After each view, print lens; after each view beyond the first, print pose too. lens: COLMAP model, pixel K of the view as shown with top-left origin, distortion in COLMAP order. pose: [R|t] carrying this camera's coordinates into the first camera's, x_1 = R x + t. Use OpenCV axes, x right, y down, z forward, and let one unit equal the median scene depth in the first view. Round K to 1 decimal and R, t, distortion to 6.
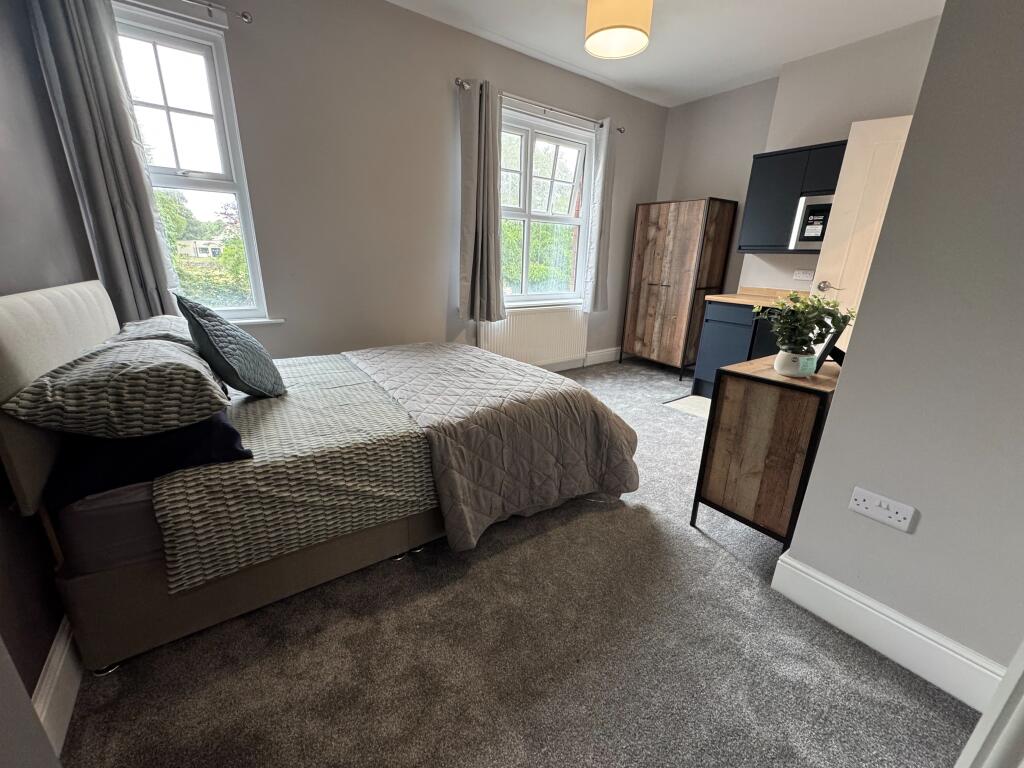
lens RADIAL K [[406.3, 0, 504.9], [0, 406.3, 382.0], [0, 0, 1]] dist [-0.001141, 0.000192]
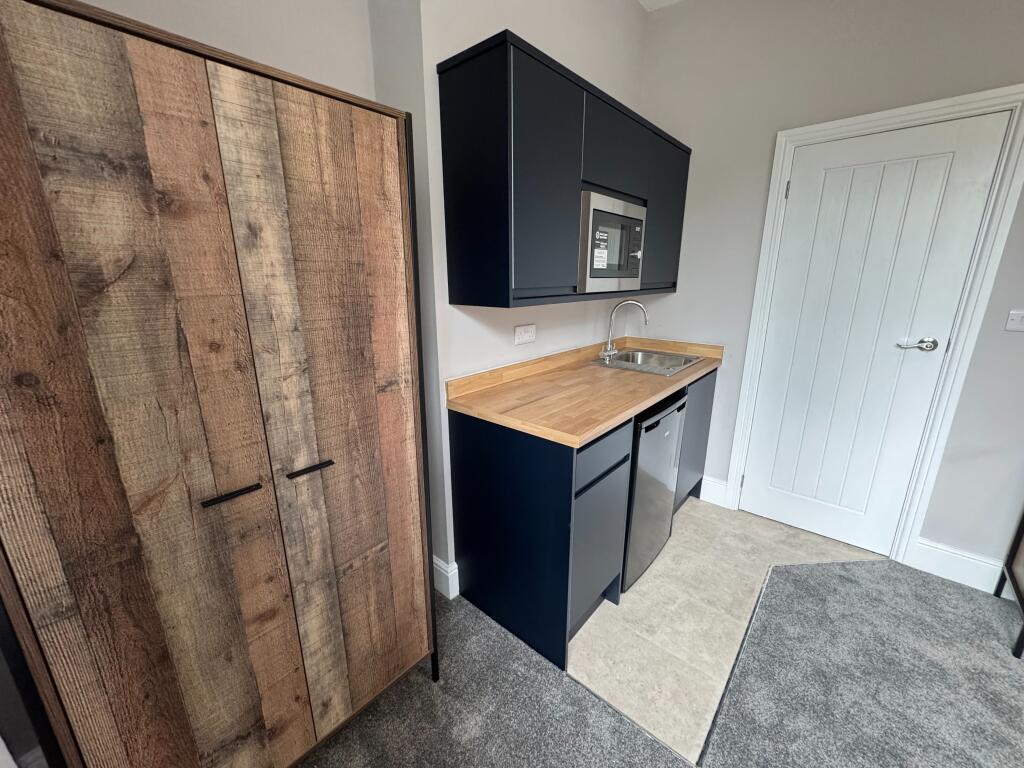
lens RADIAL K [[406.3, 0, 511.2], [0, 406.3, 377.9], [0, 0, 1]] dist [-0.001141, 0.000192]
pose [[-0.238692, -0.276880, 0.930786, 0.173288], [0.278804, 0.898599, 0.338803, -0.329115], [-0.930212, 0.340377, -0.137293, 0.913263]]
